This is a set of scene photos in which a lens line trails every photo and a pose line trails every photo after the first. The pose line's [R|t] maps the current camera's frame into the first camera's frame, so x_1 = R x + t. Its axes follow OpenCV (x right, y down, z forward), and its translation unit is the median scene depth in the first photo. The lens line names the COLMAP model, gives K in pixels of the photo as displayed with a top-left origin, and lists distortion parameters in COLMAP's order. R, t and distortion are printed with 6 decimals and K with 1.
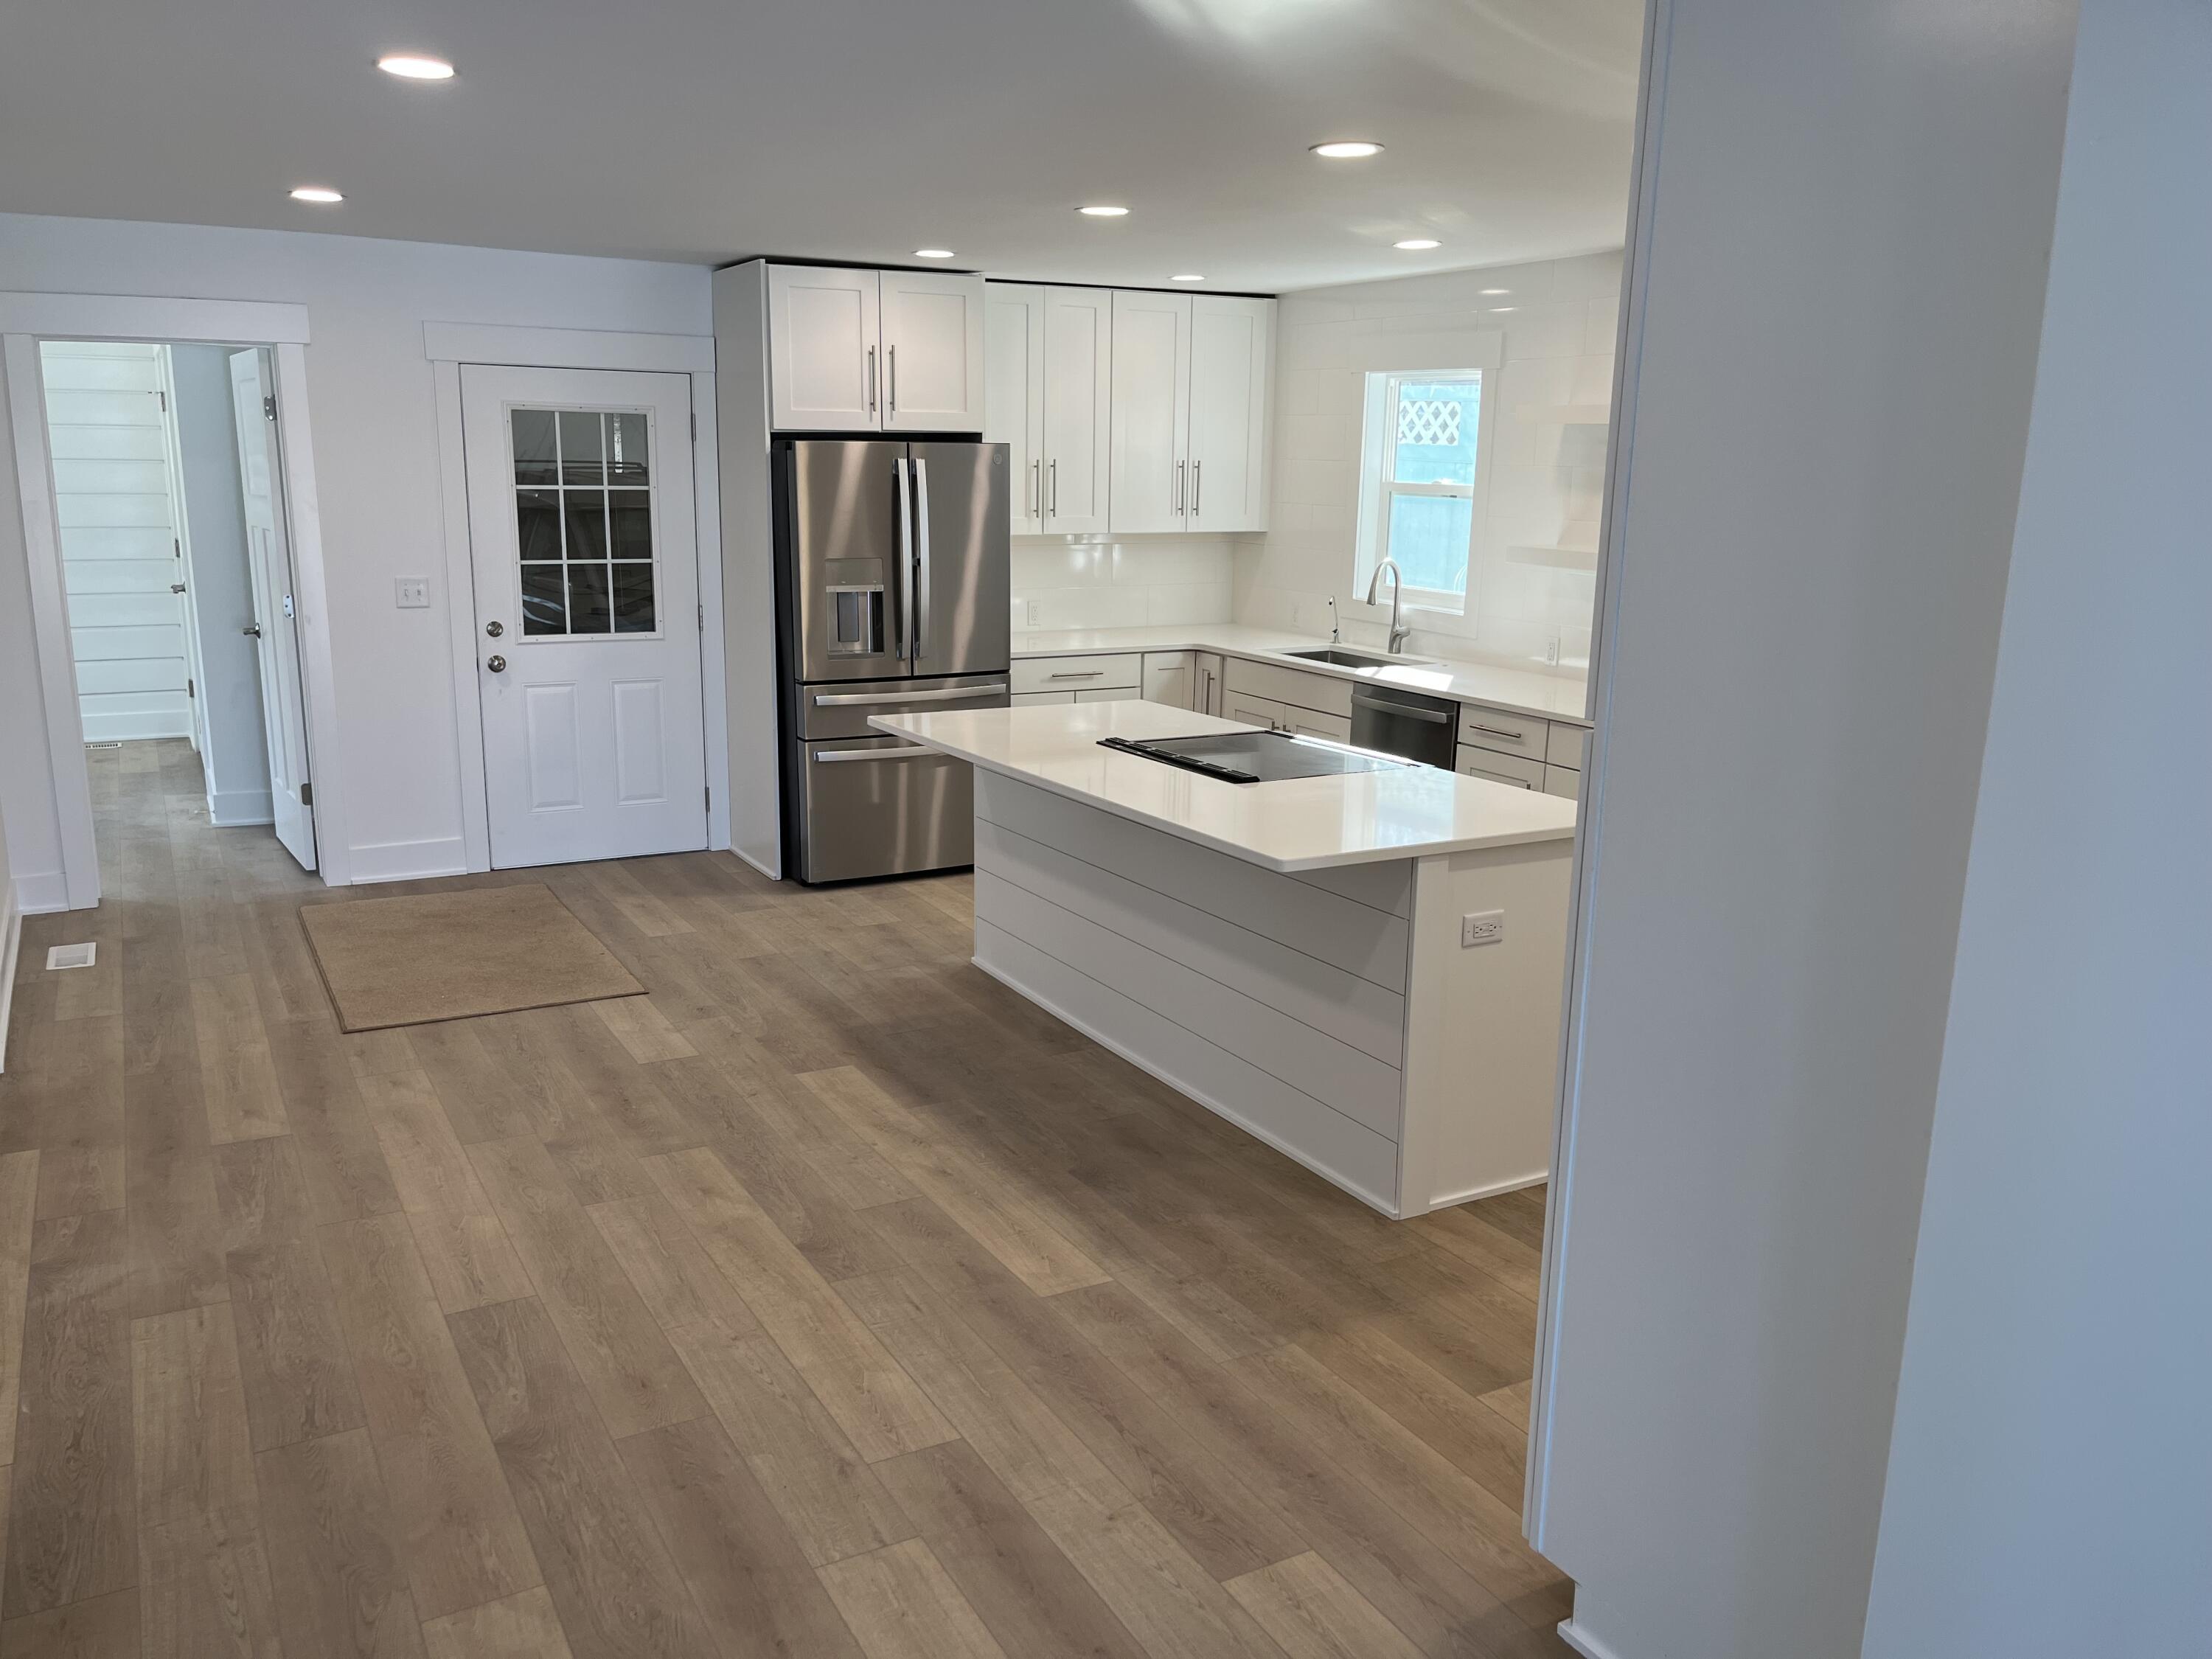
lens RADIAL K [[1724.5, 0, 1105.0], [0, 1724.5, 864.9], [0, 0, 1]] dist [0.092254, -0.146753]
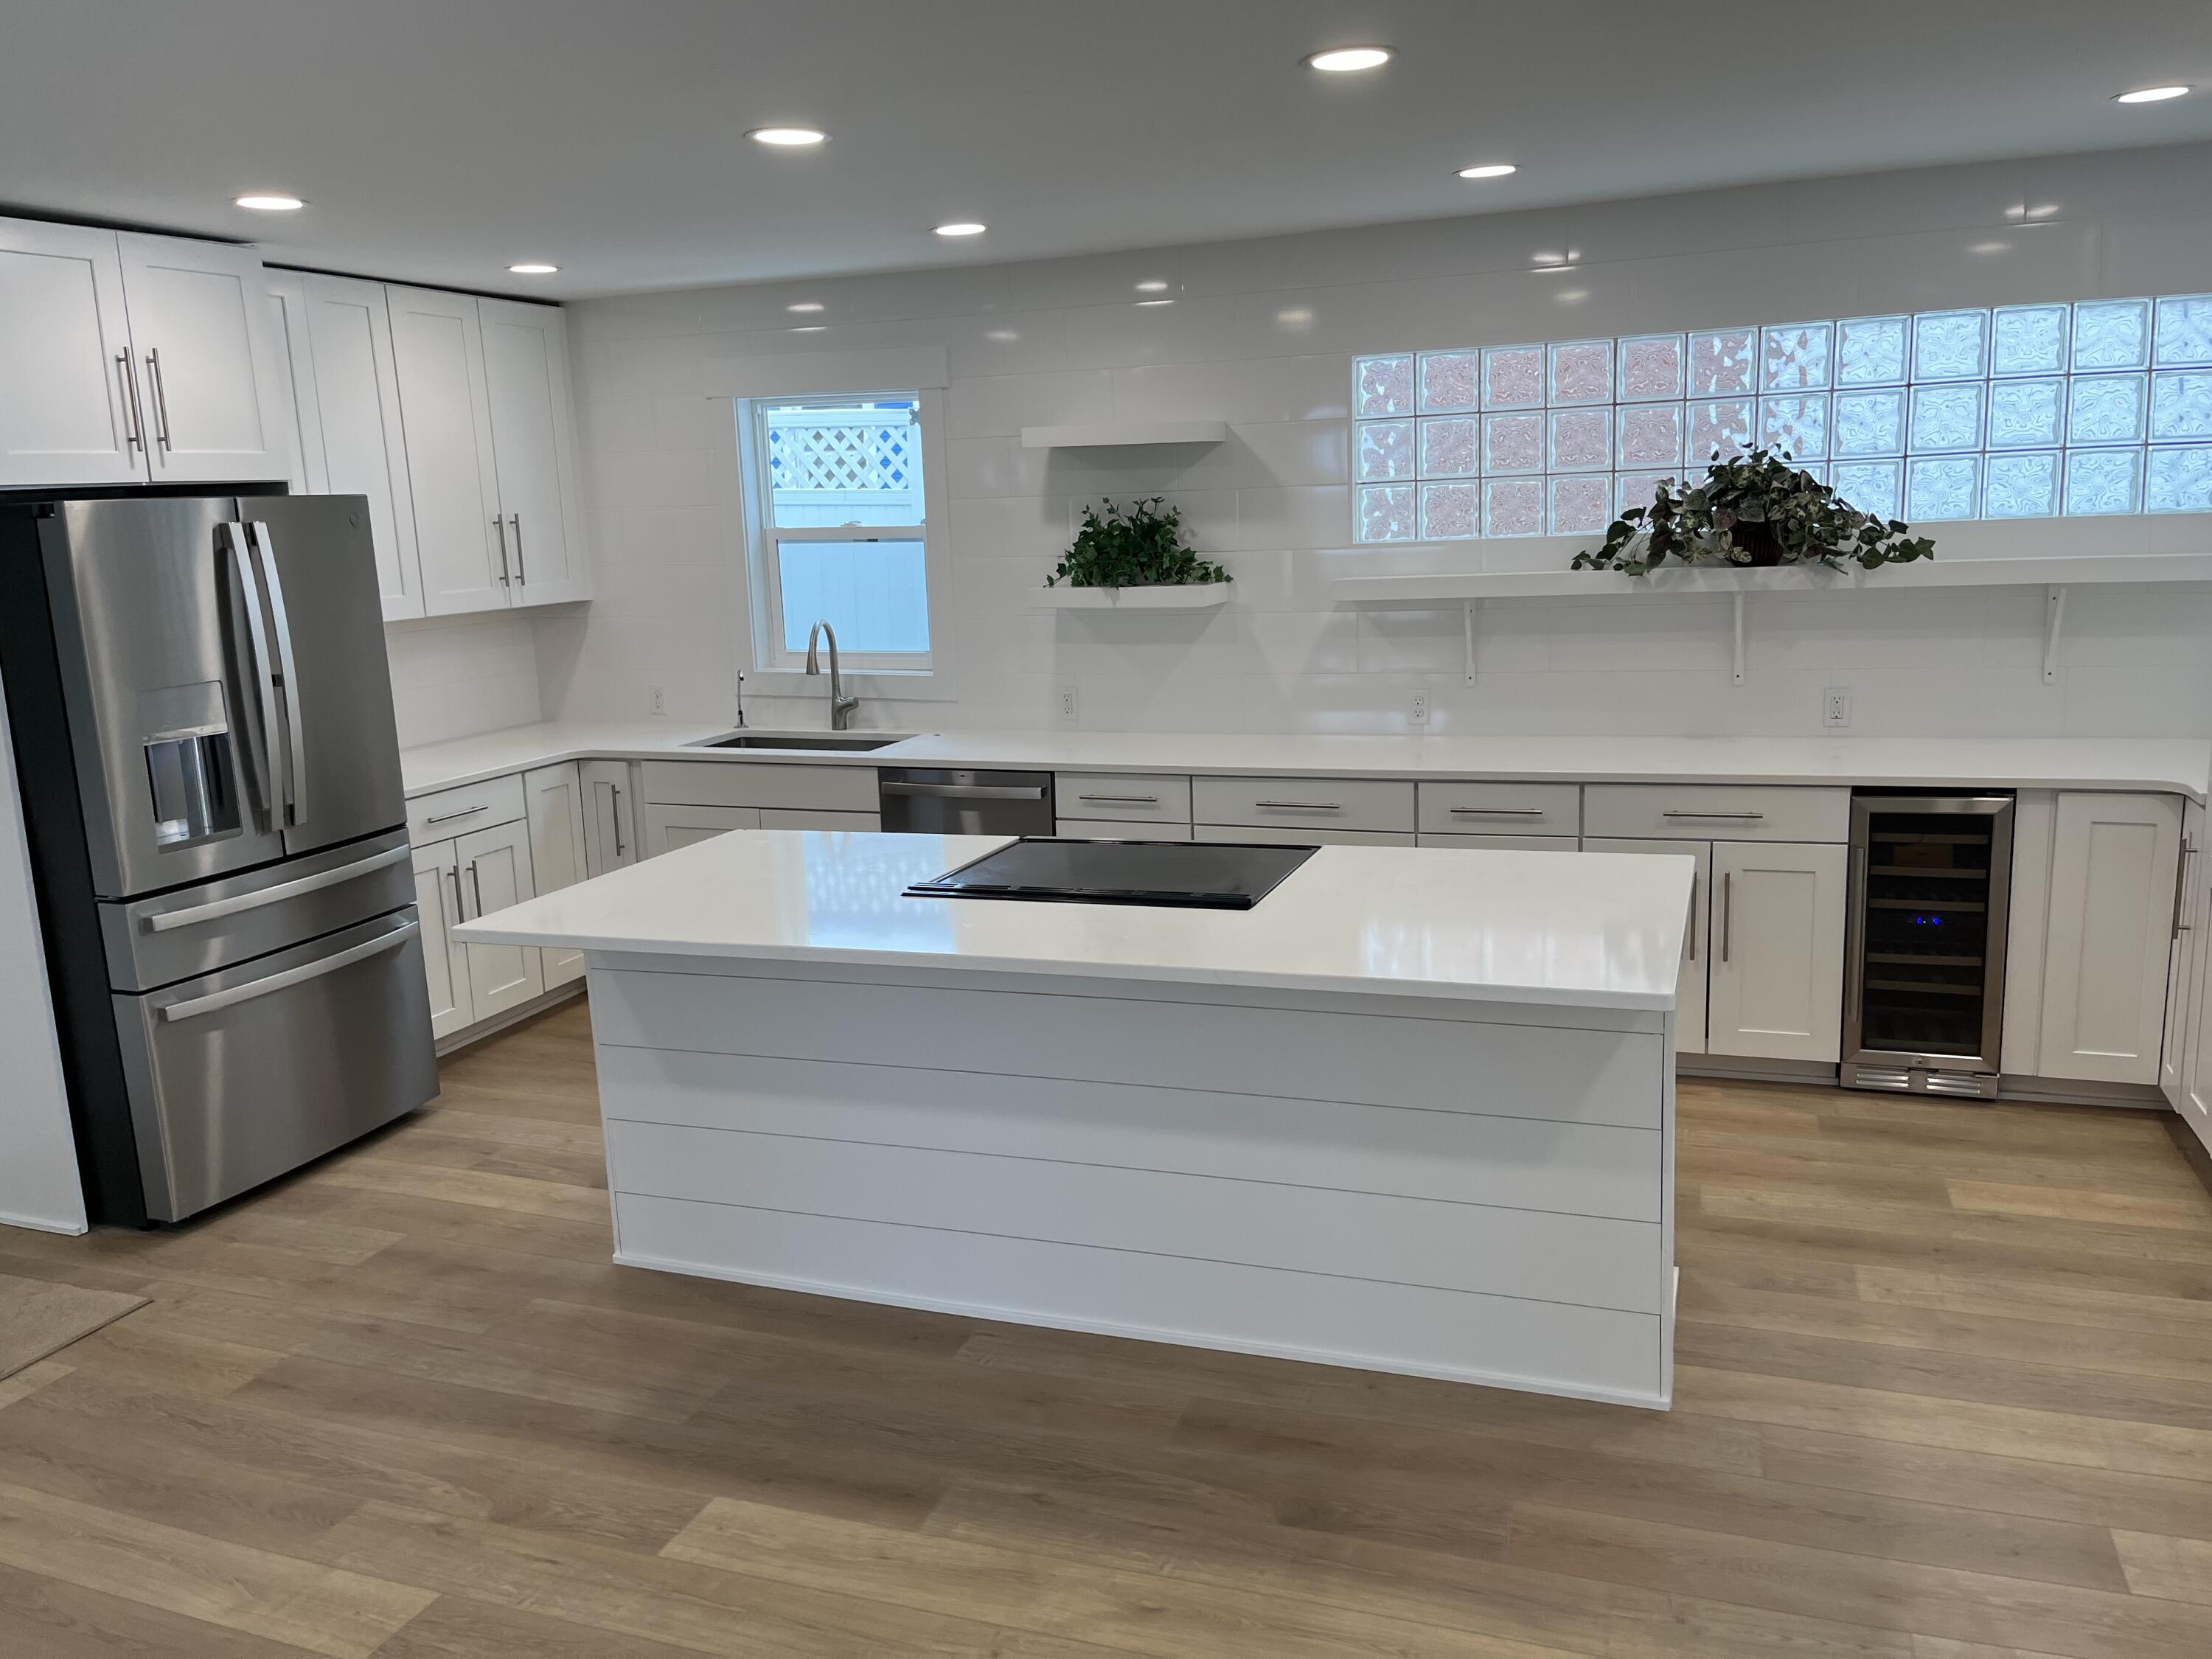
lens RADIAL K [[1702.0, 0, 1105.2], [0, 1702.0, 839.1], [0, 0, 1]] dist [0.031807, -0.004449]
pose [[0.753248, -0.169231, 0.635593, -0.291145], [0.197284, 0.979971, 0.027121, -0.074386], [-0.627452, 0.104964, 0.771548, 0.324476]]
